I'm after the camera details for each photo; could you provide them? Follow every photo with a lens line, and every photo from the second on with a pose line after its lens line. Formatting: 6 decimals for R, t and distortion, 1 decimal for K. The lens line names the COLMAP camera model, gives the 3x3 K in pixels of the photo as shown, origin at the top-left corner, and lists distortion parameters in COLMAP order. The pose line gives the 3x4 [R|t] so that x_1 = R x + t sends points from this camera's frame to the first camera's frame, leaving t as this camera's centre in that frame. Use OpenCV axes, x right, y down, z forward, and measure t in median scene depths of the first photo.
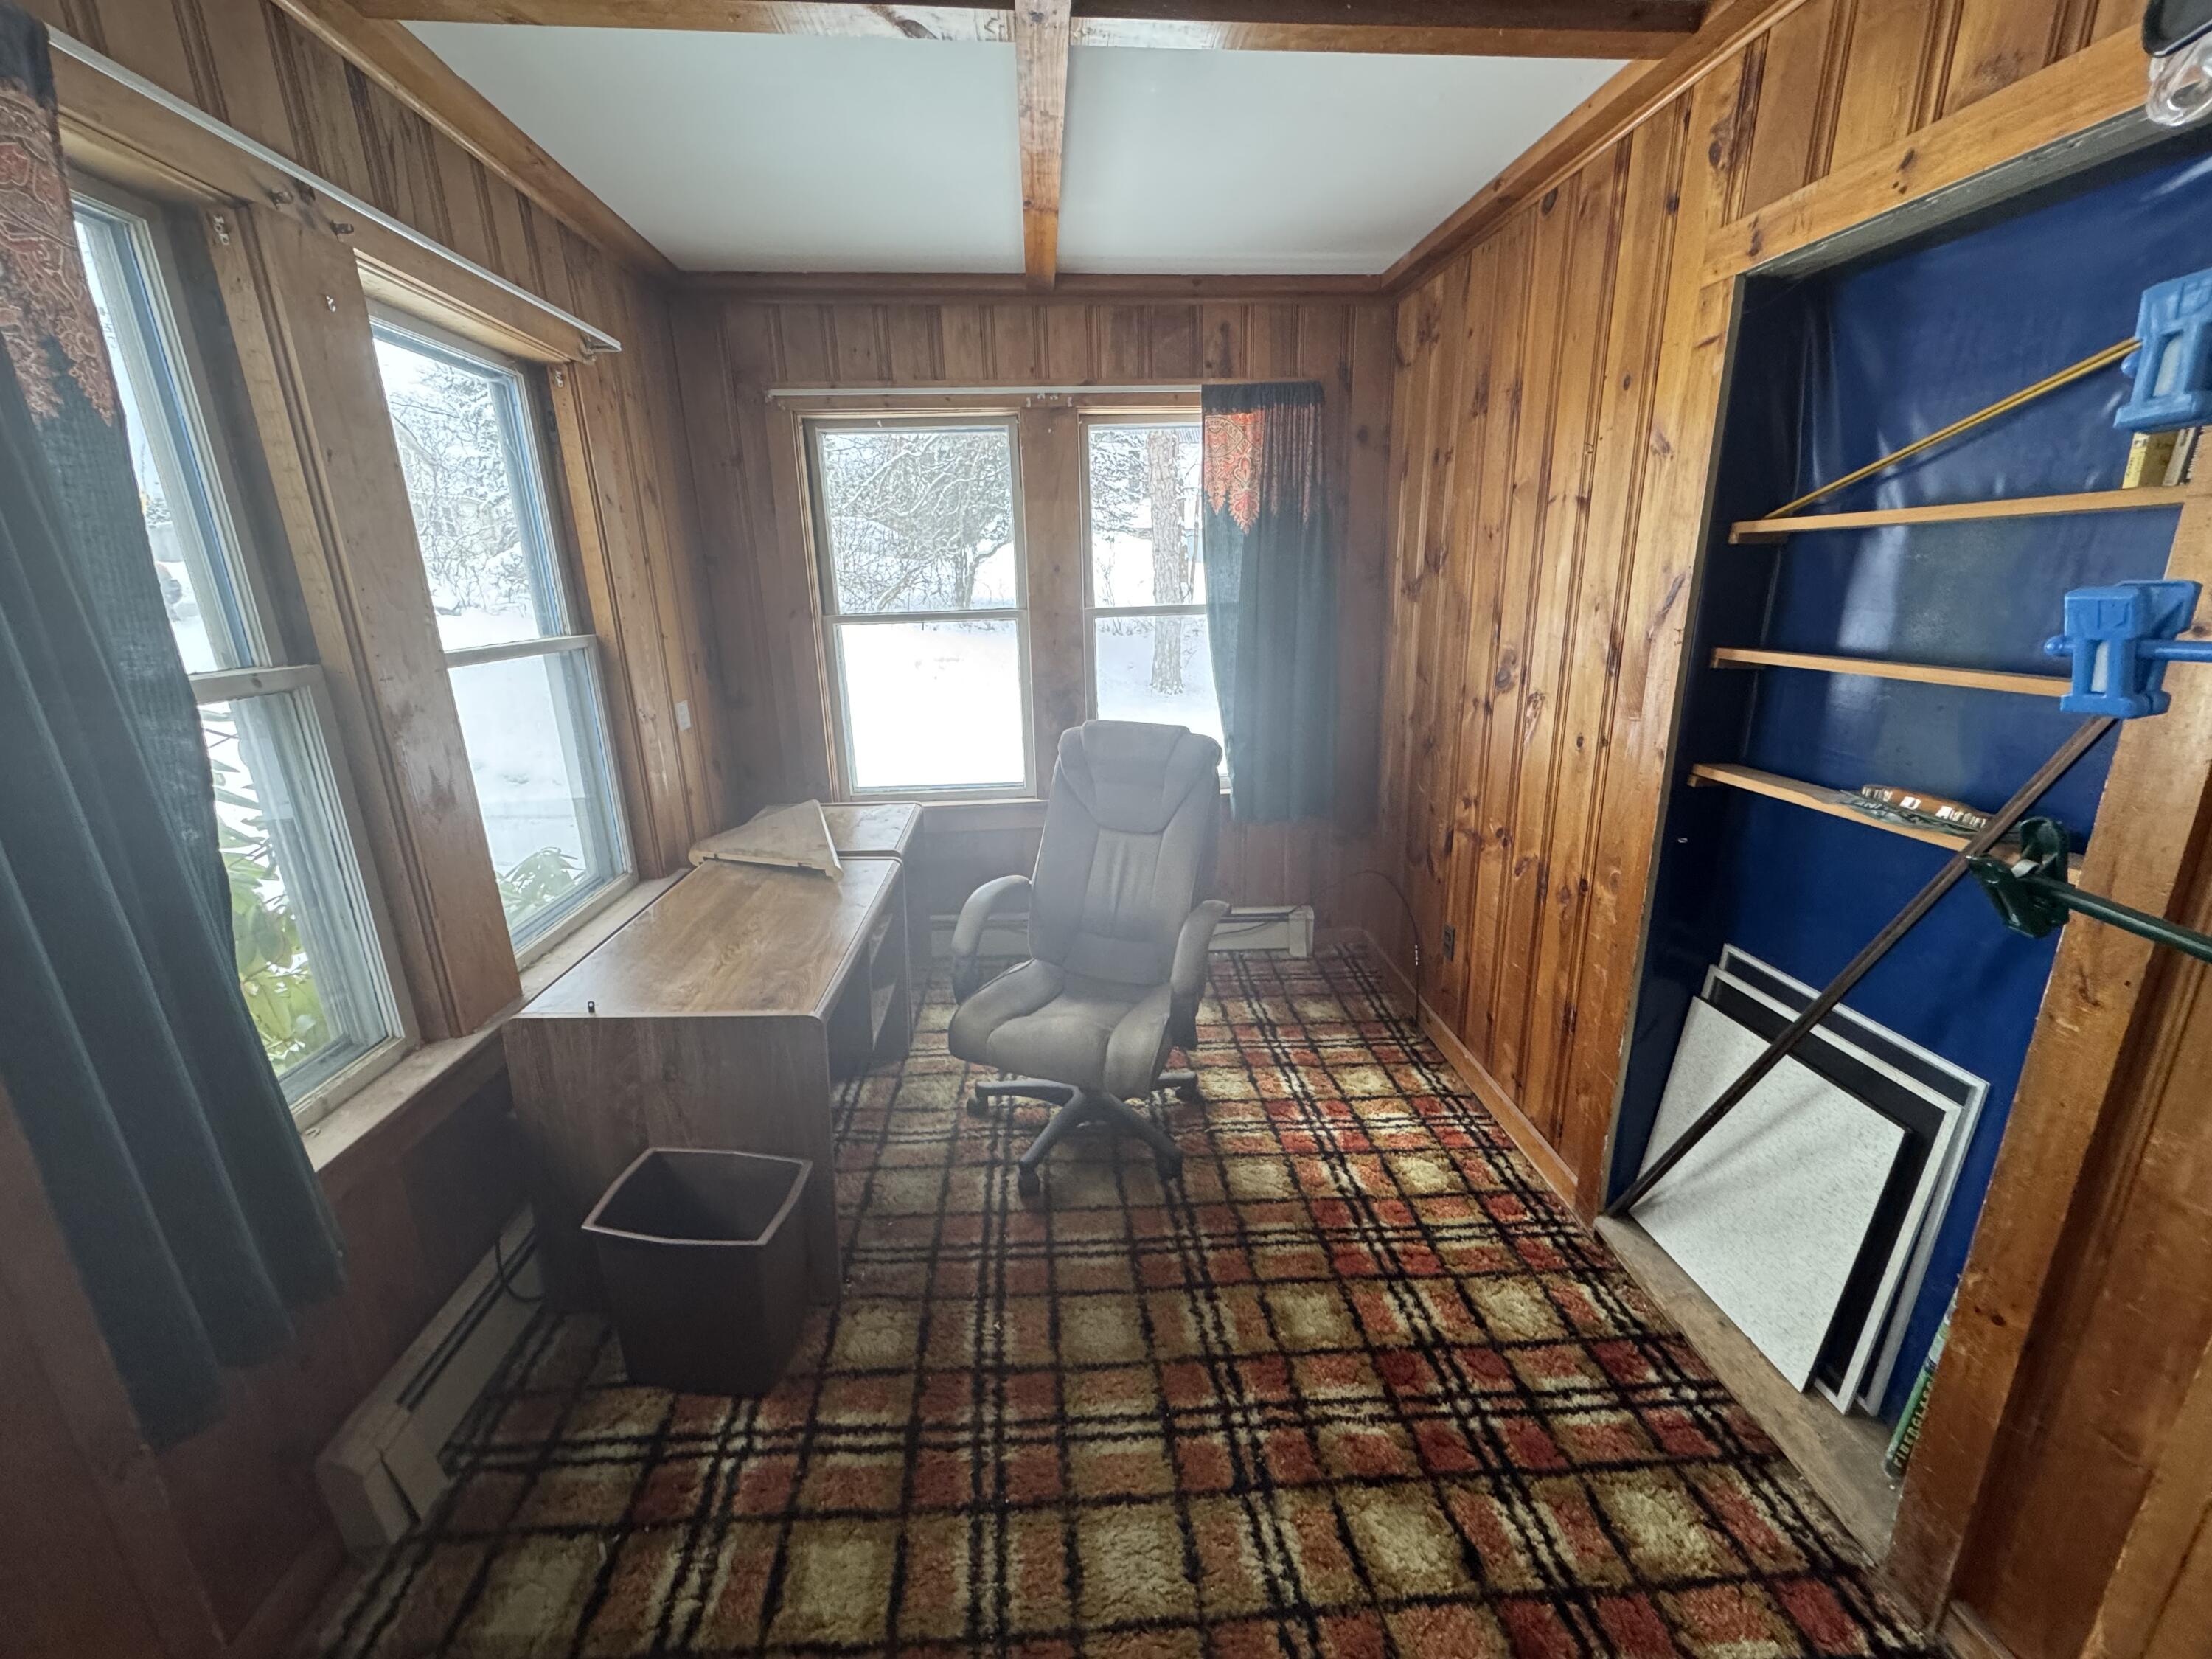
lens RADIAL K [[869.1, 0, 1103.3], [0, 869.1, 820.0], [0, 0, 1]] dist [-0.002642, -0.000296]
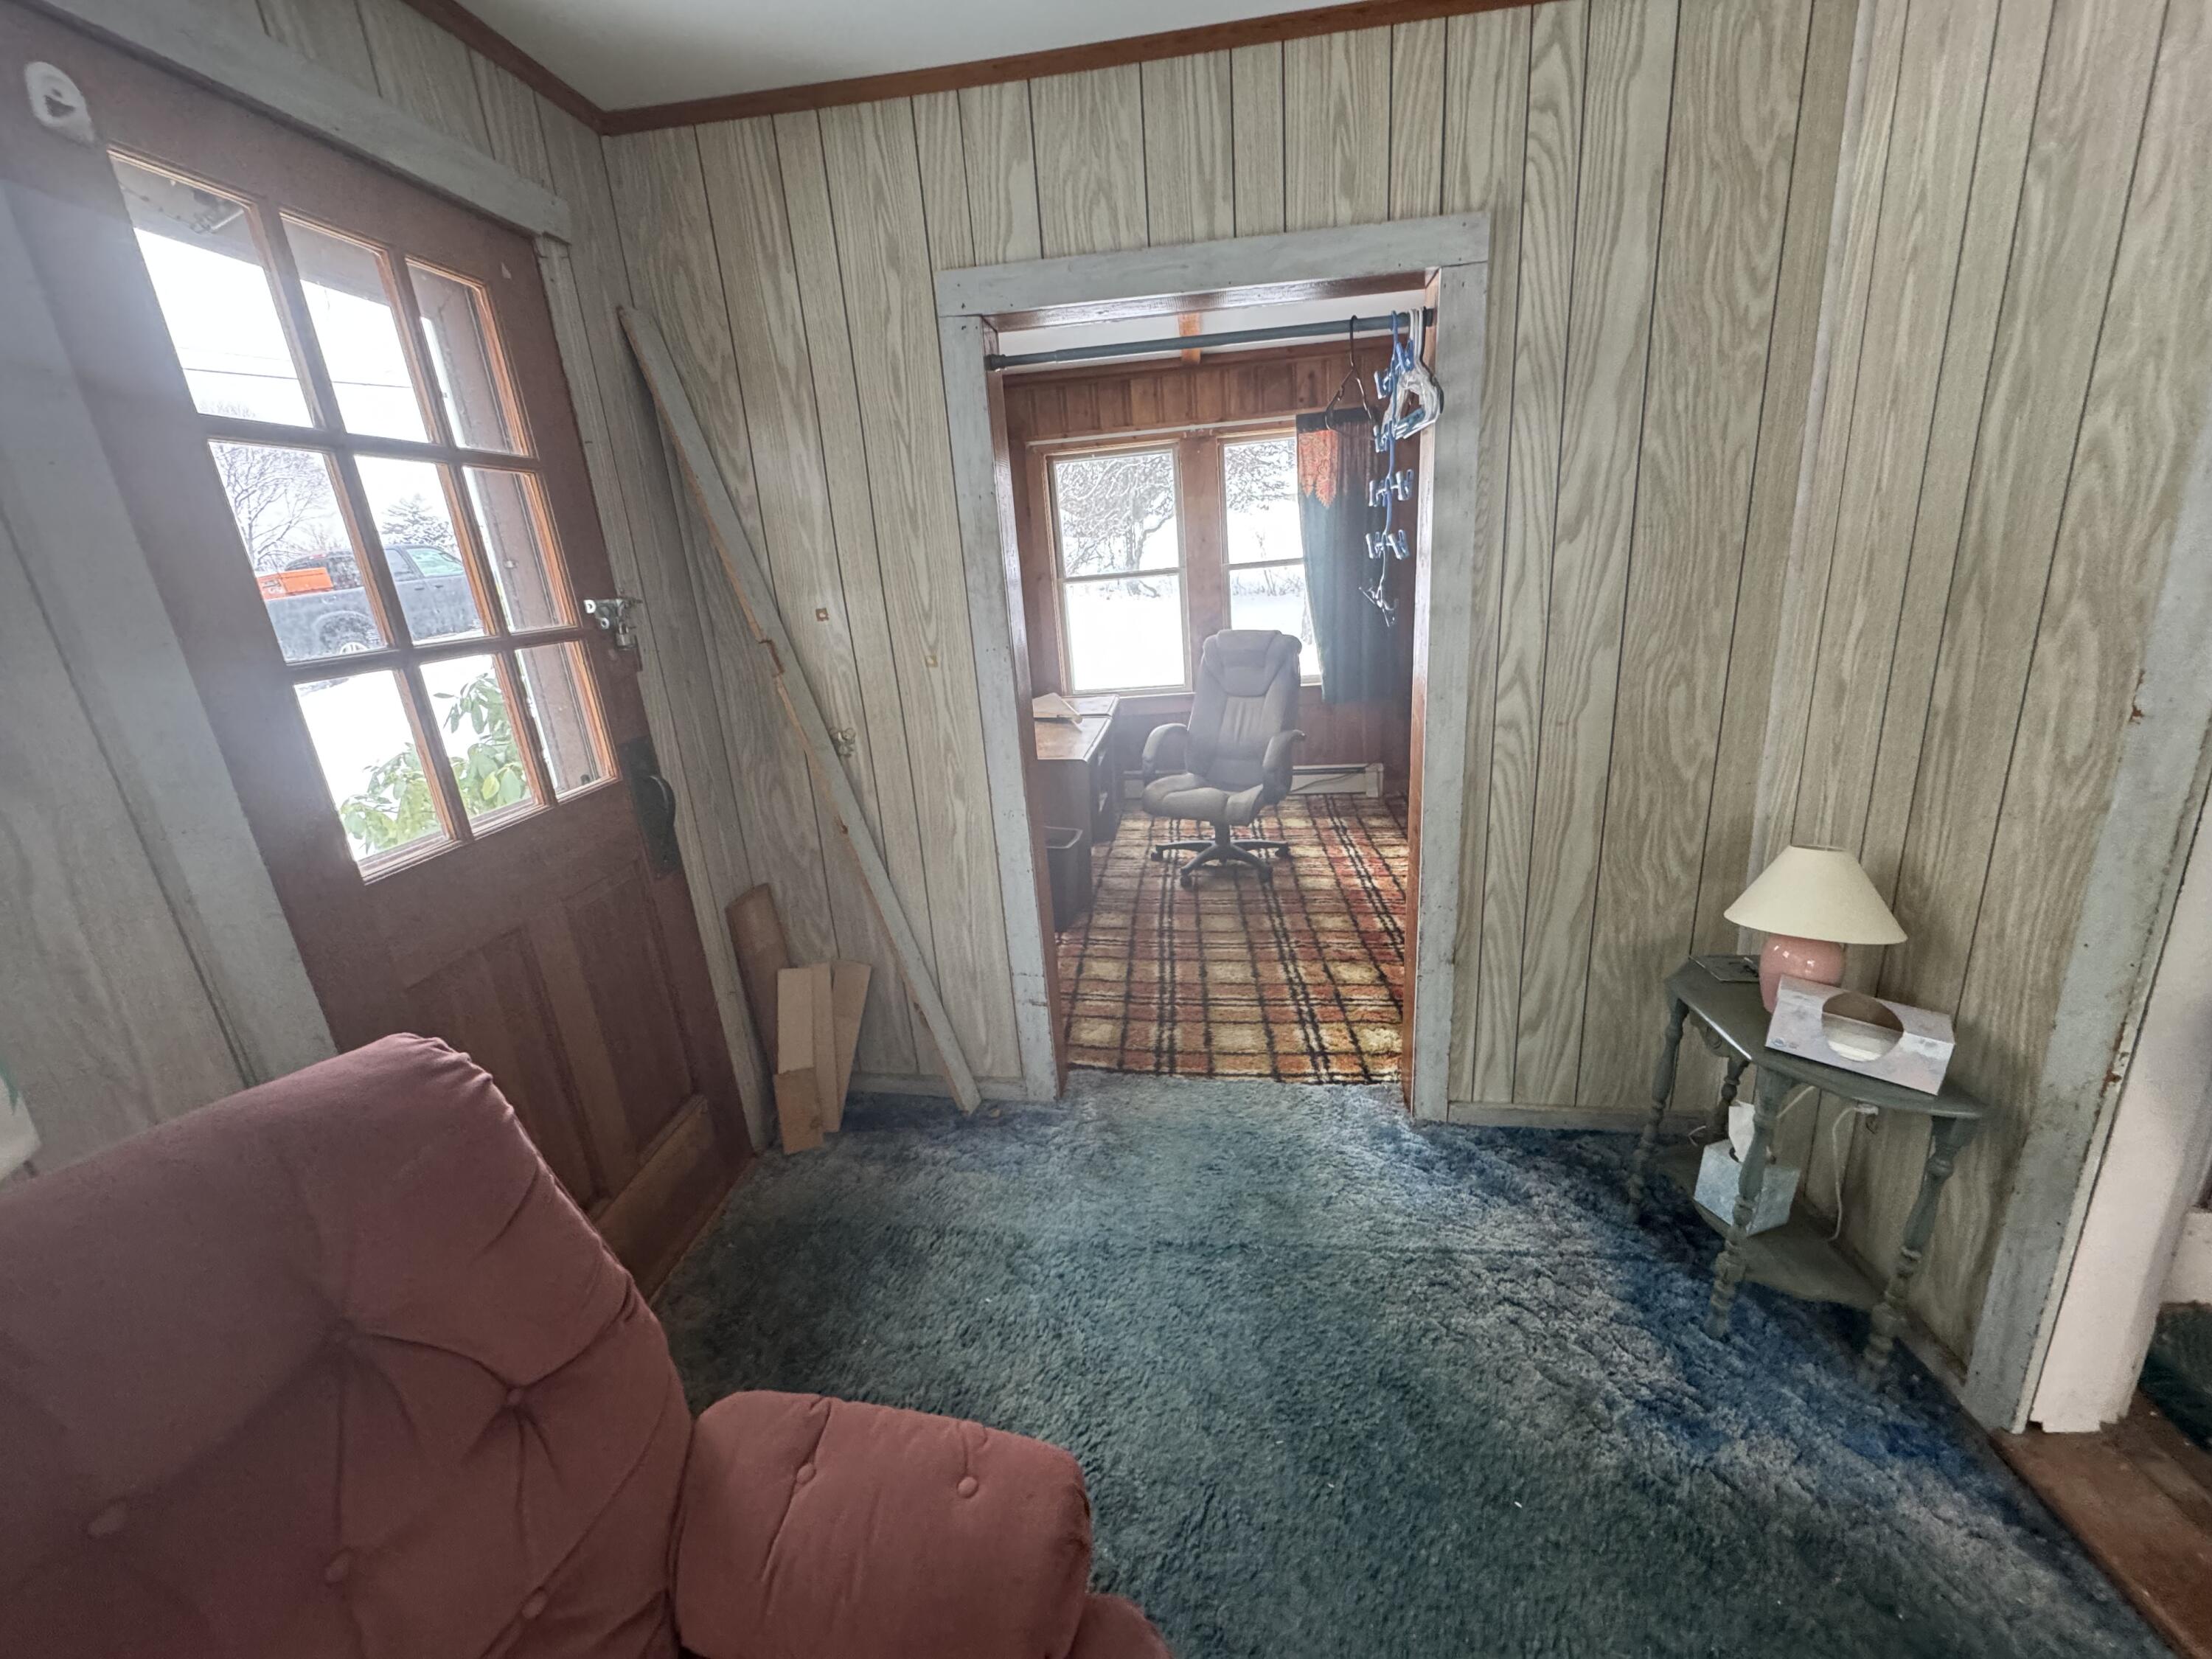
lens RADIAL K [[869.1, 0, 1103.3], [0, 869.1, 820.0], [0, 0, 1]] dist [-0.002642, -0.000296]
pose [[0.982067, -0.002298, -0.188516, 0.069725], [0.008145, 0.999509, 0.030248, 0.185802], [0.188354, -0.031241, 0.981604, -0.652599]]
